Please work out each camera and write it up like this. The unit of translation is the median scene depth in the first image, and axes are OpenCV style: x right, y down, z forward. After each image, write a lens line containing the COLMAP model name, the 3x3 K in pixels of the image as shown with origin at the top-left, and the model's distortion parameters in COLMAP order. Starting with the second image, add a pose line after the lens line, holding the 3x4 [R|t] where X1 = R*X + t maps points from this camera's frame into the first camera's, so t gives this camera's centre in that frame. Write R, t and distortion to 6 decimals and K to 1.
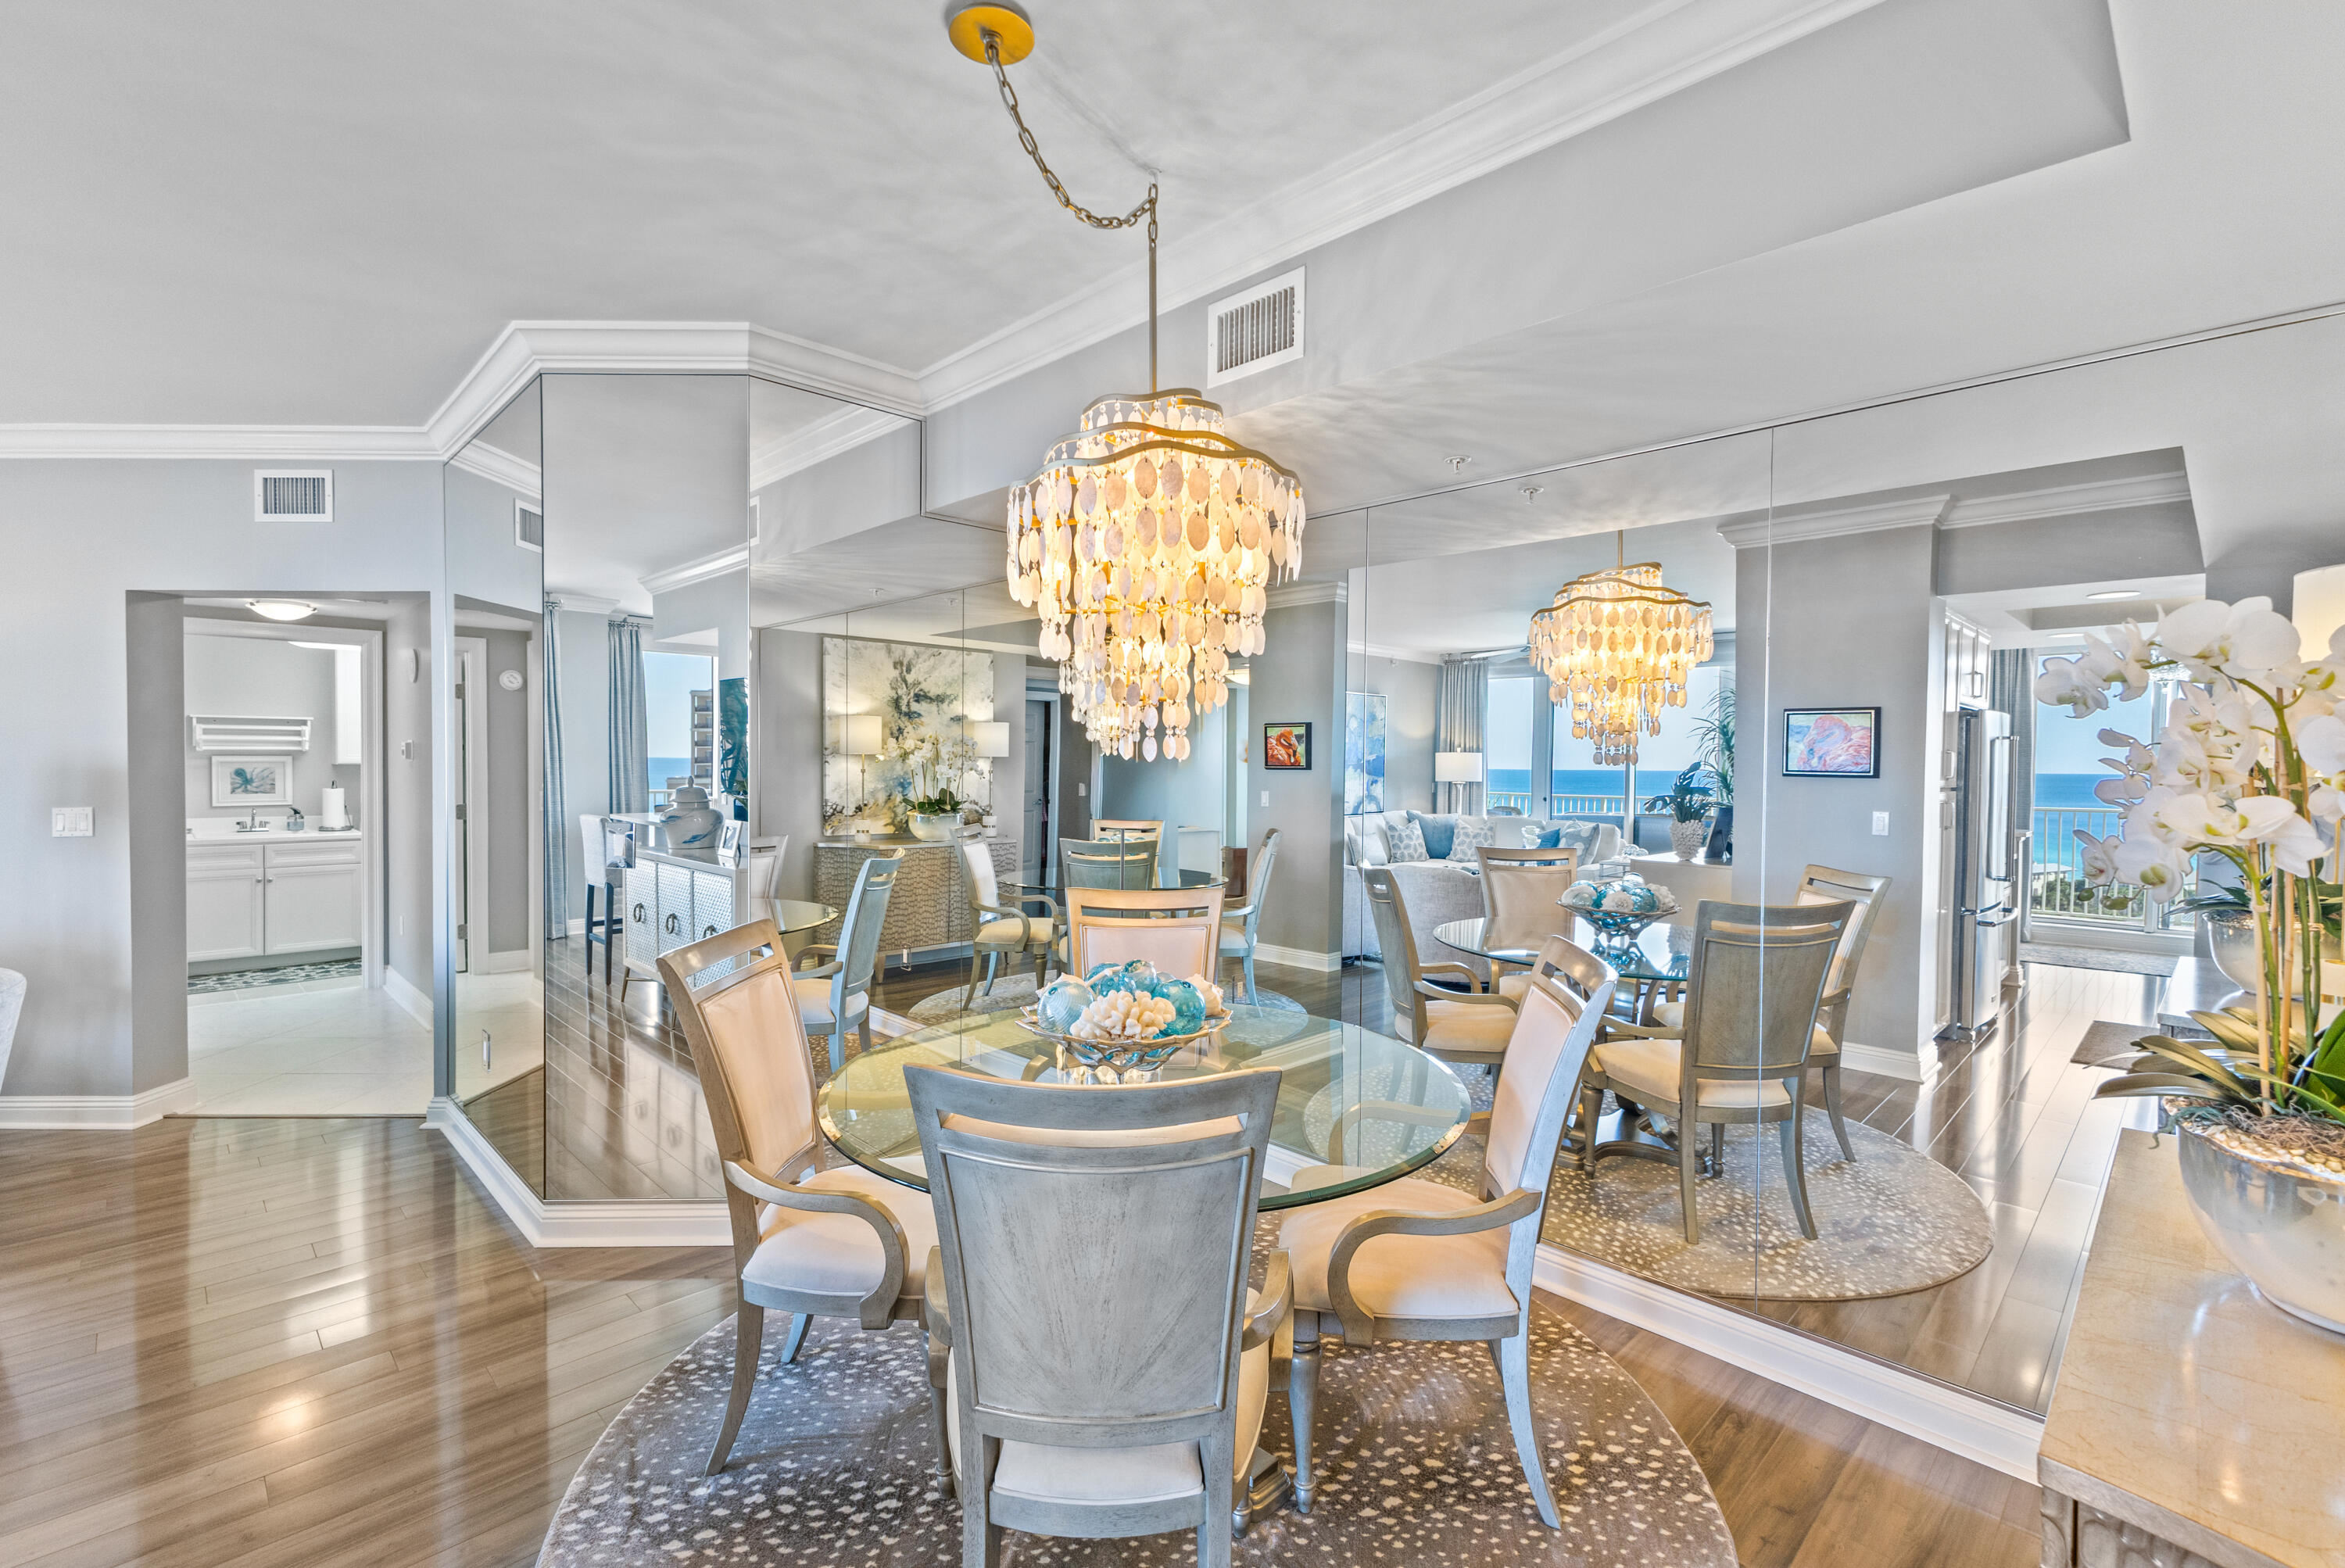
lens RADIAL K [[1040.1, 0, 1172.5], [0, 1040.1, 784.0], [0, 0, 1]] dist [0.000543, 0.000072]
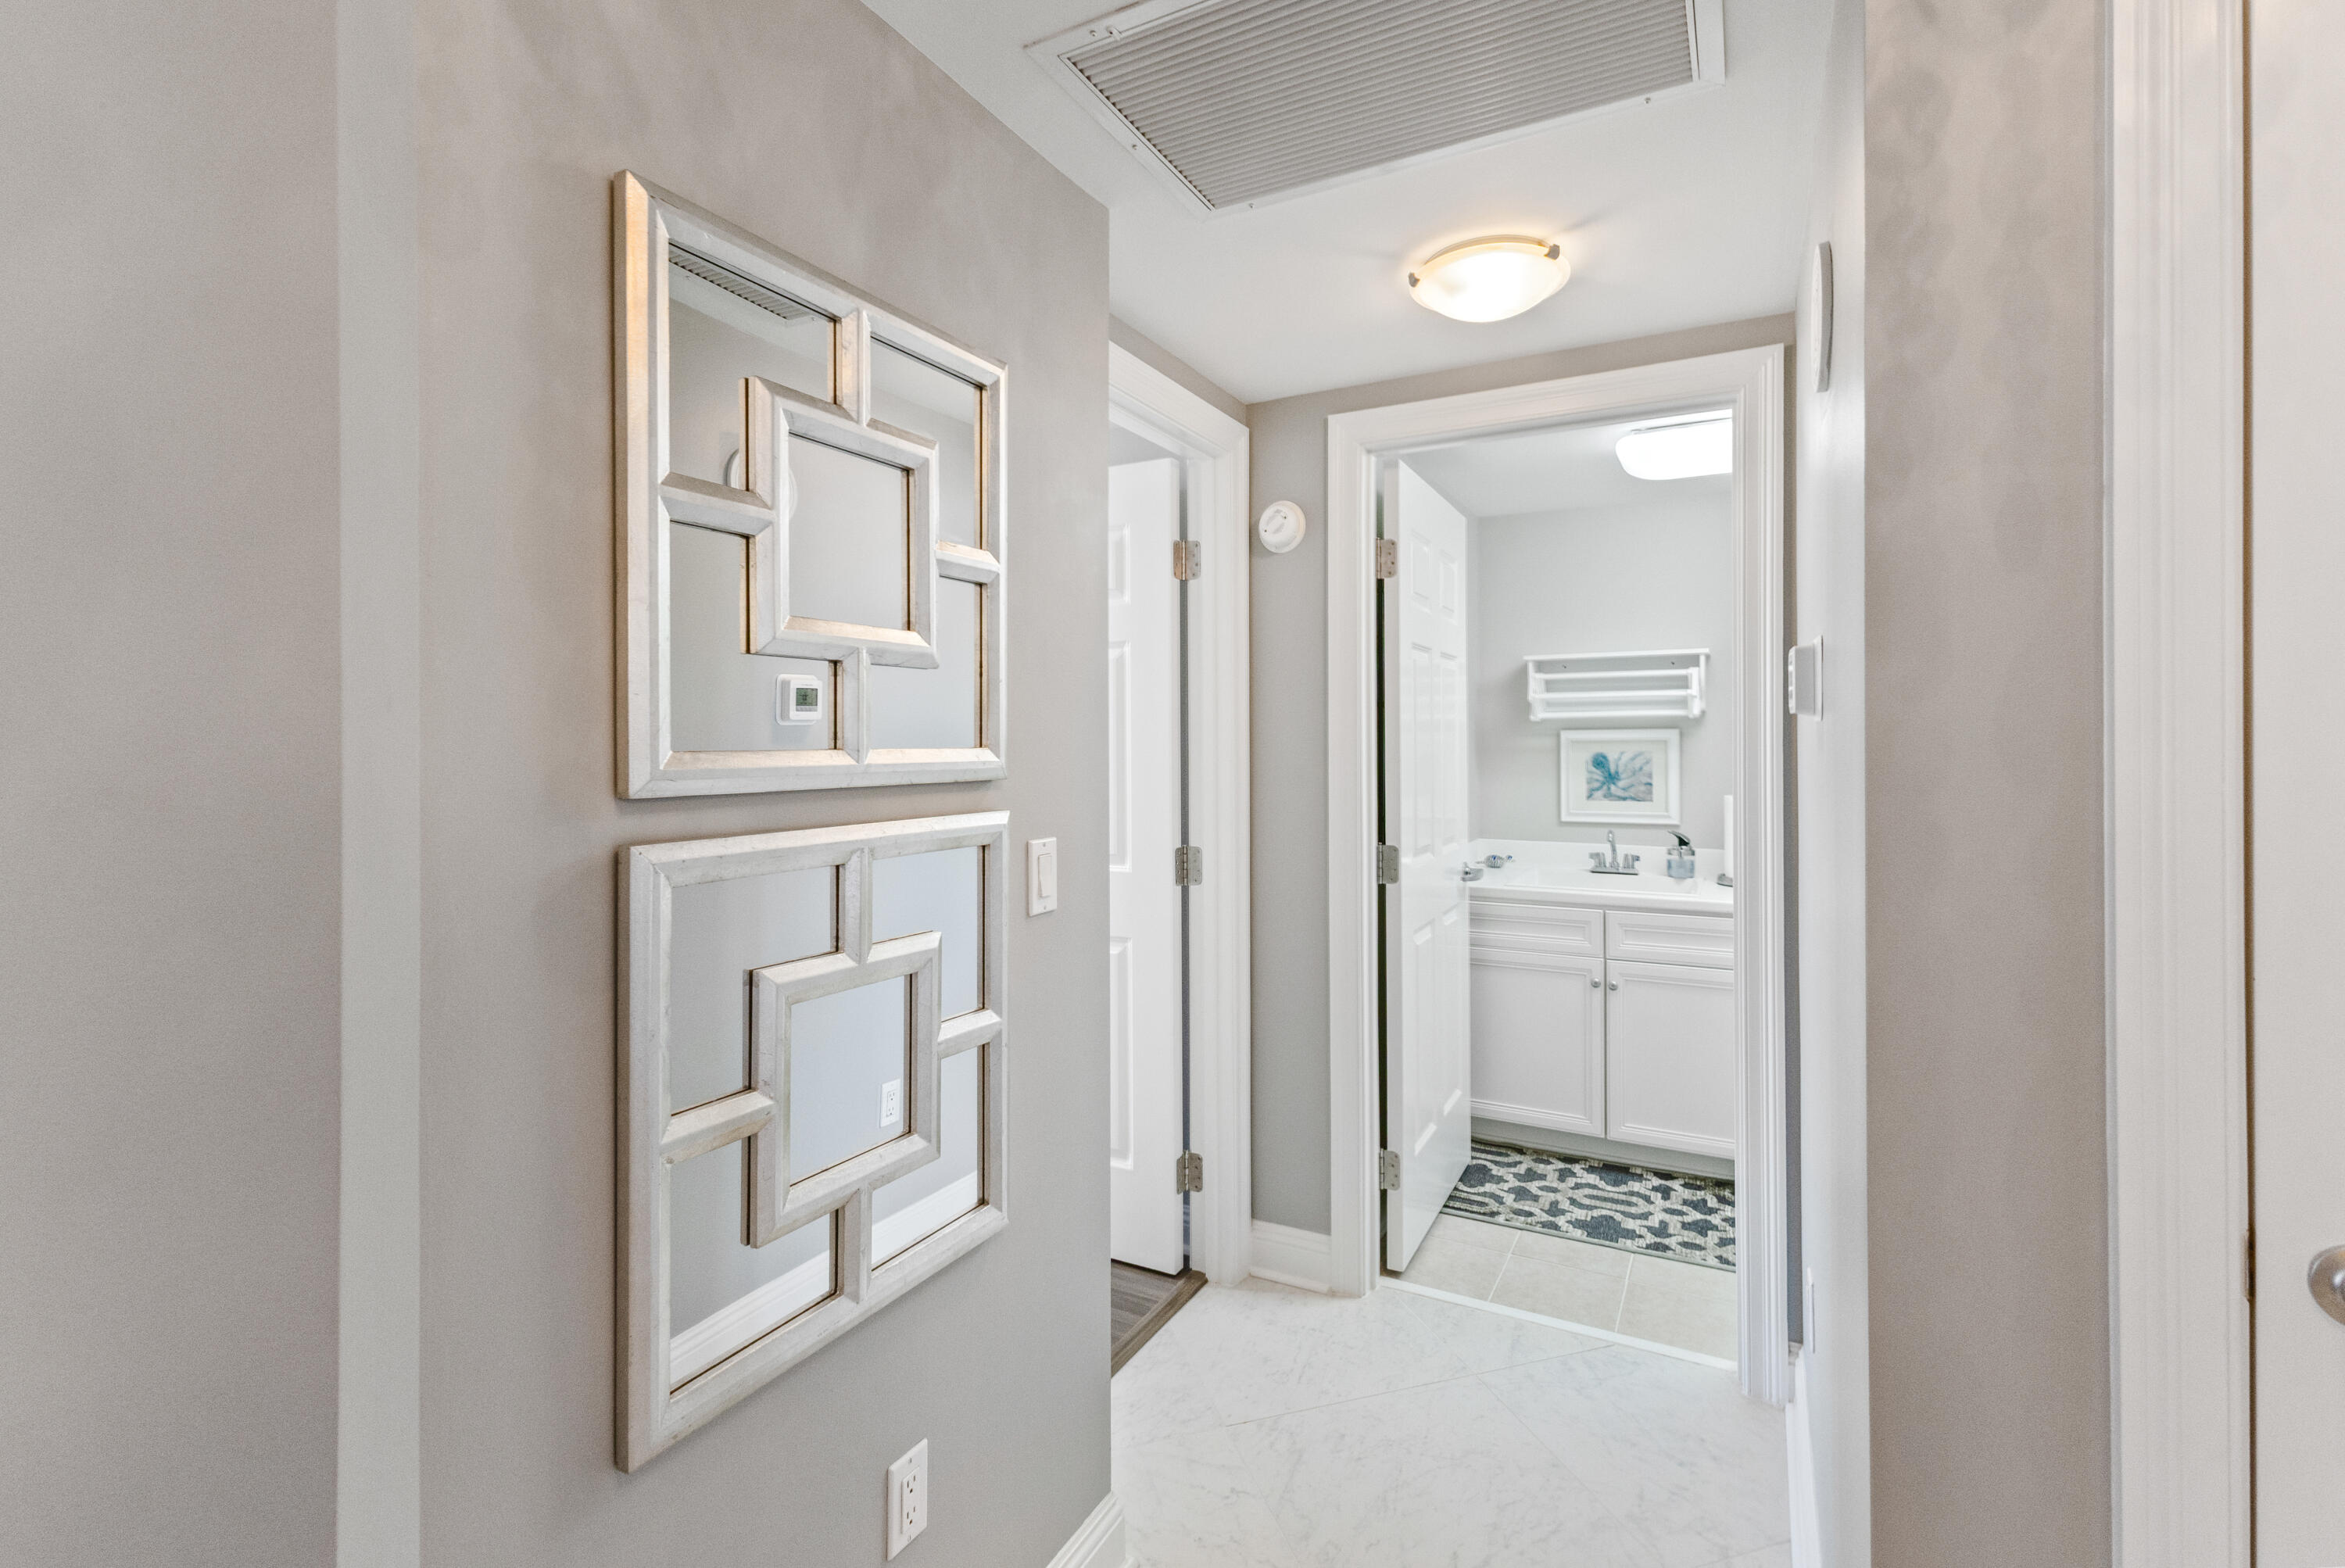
lens RADIAL K [[1068.9, 0, 1173.2], [0, 1068.9, 739.7], [0, 0, 1]] dist [0.000135, 0.000006]
pose [[0.290166, -0.005319, -0.956961, -0.435020], [-0.021807, 0.999688, -0.012169, -0.010526], [0.956728, 0.024399, 0.289960, 0.634021]]
